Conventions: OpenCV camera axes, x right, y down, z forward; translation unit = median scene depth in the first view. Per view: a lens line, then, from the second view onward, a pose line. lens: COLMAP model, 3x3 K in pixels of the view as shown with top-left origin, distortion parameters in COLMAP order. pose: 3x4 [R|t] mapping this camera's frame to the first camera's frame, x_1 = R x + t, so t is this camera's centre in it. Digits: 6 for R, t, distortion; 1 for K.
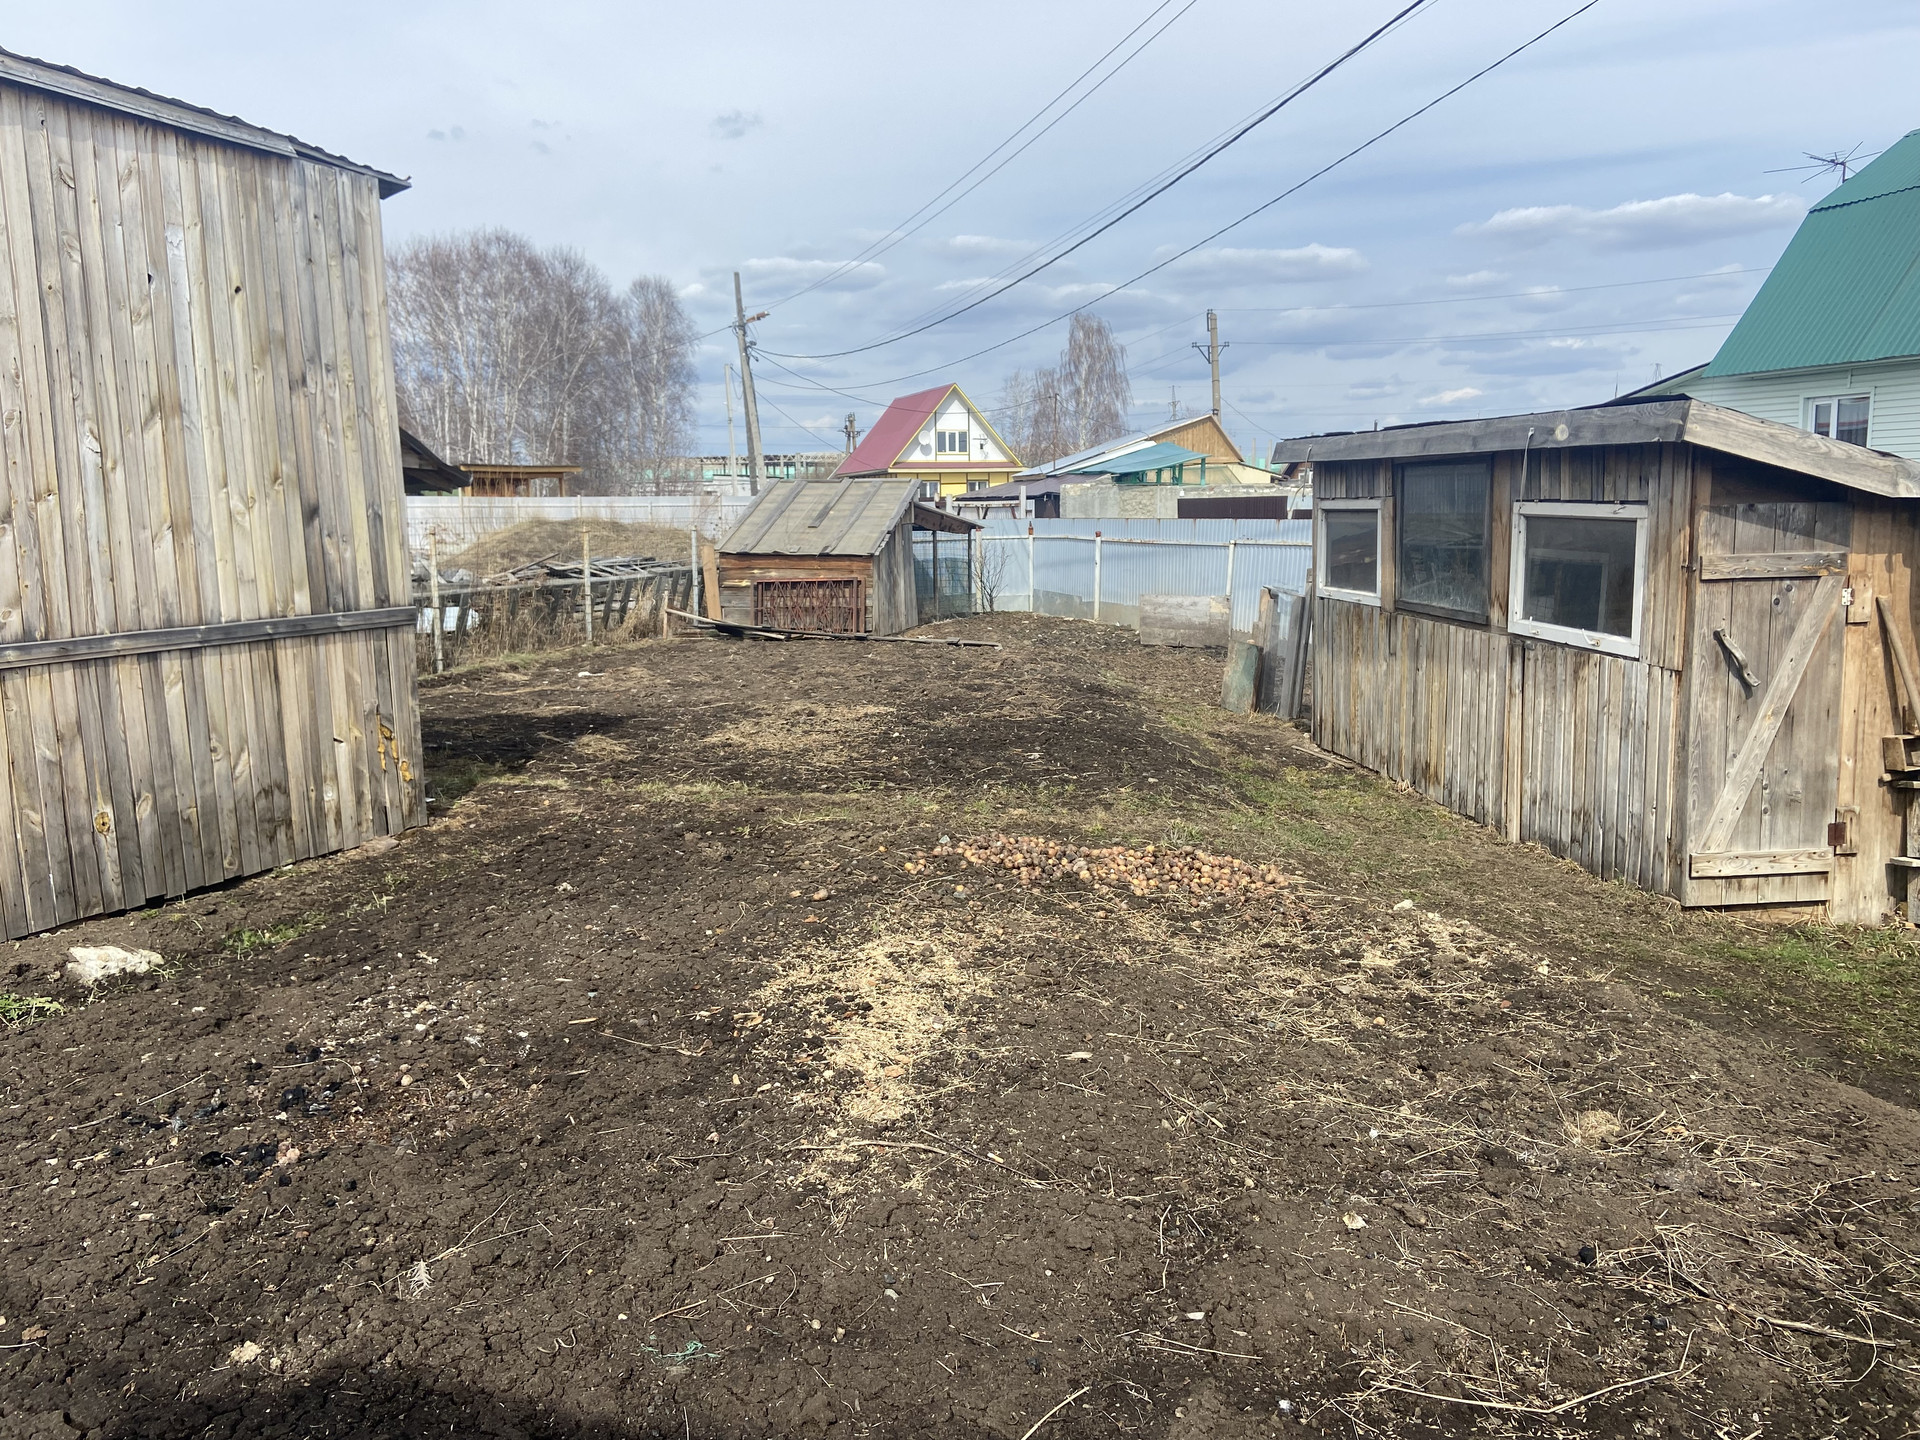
lens RADIAL K [[1441.4, 0, 949.2], [0, 1441.4, 718.1], [0, 0, 1]] dist [0.112248, -0.130290]
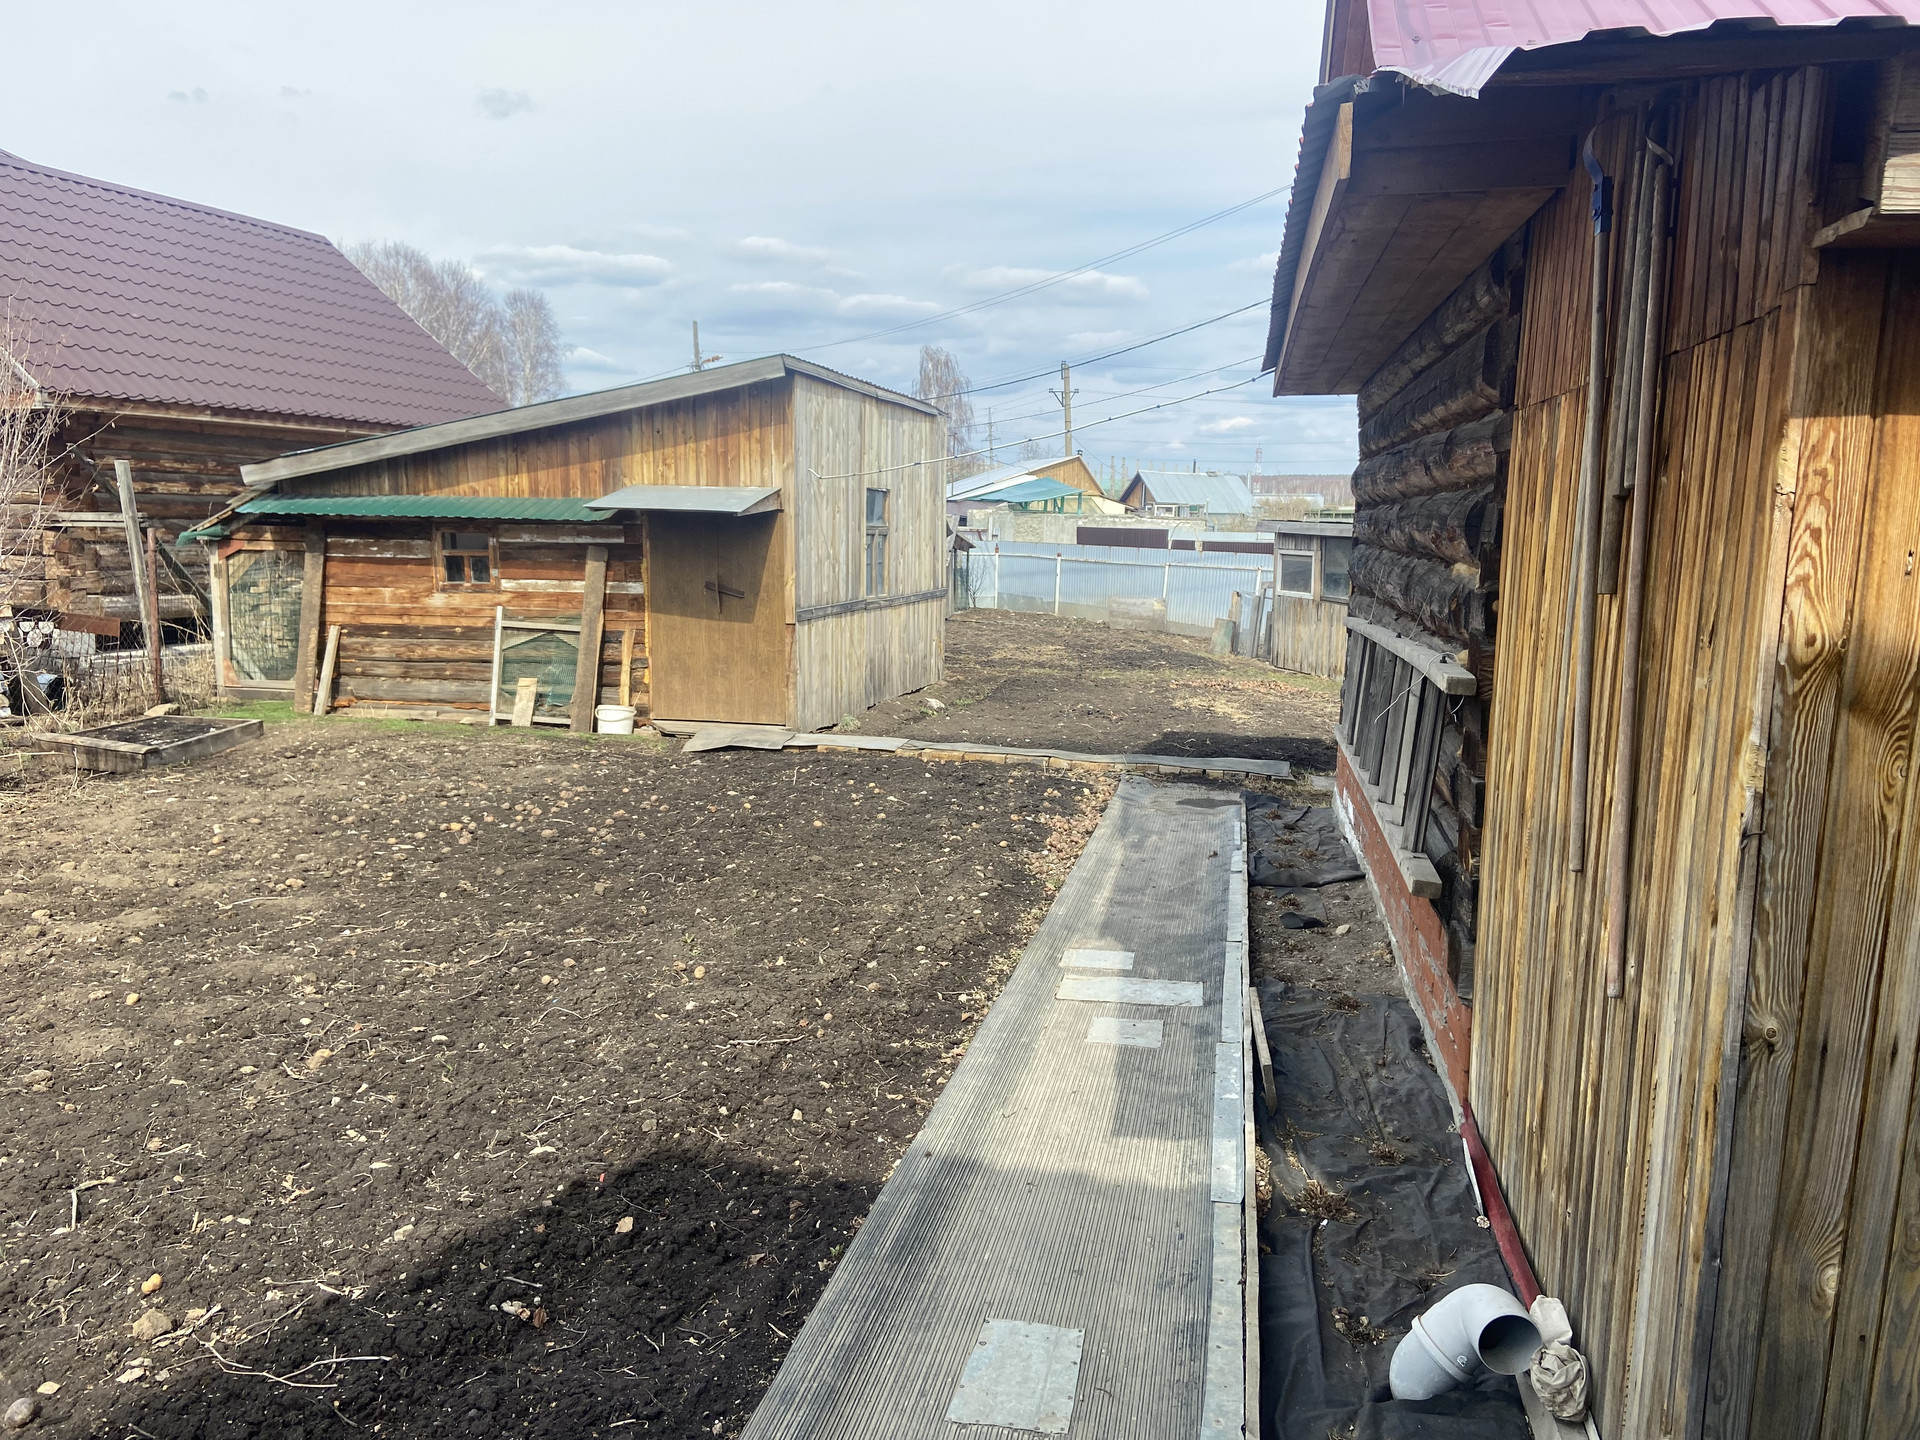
lens RADIAL K [[1441.4, 0, 949.2], [0, 1441.4, 718.1], [0, 0, 1]] dist [0.112248, -0.130290]
pose [[0.989514, 0.013985, 0.143758, -0.467351], [-0.013218, 0.999893, -0.006292, 0.103436], [-0.143831, 0.004326, 0.989593, -0.916556]]
